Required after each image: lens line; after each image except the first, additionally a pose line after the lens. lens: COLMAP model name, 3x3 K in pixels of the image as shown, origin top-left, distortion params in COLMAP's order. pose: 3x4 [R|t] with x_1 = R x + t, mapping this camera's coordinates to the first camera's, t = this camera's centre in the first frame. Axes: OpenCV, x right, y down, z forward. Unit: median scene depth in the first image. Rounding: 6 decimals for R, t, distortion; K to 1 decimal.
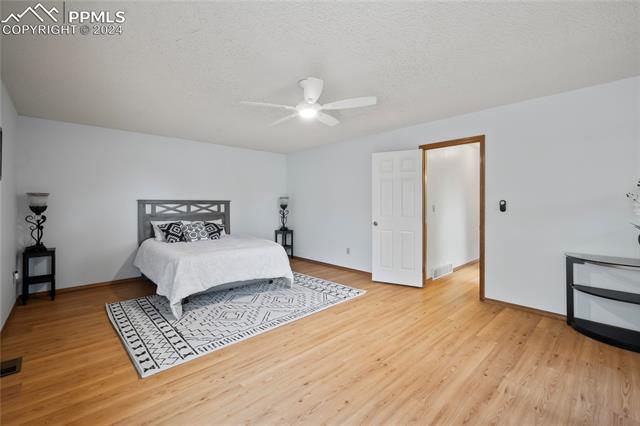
lens RADIAL K [[275.6, 0, 318.9], [0, 275.6, 206.2], [0, 0, 1]] dist [-0.003254, -0.000920]
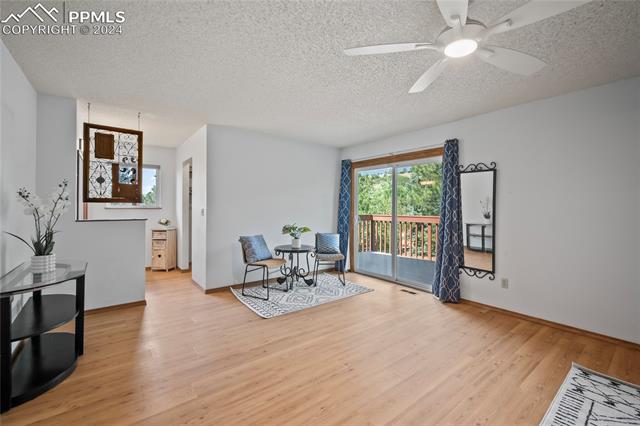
lens RADIAL K [[275.6, 0, 320.9], [0, 275.6, 206.9], [0, 0, 1]] dist [-0.003254, -0.000920]
pose [[-0.996857, -0.004770, 0.079075, 0.176788], [-0.004049, 0.999949, 0.009278, -0.013468], [-0.079115, 0.008929, -0.996826, 1.395748]]
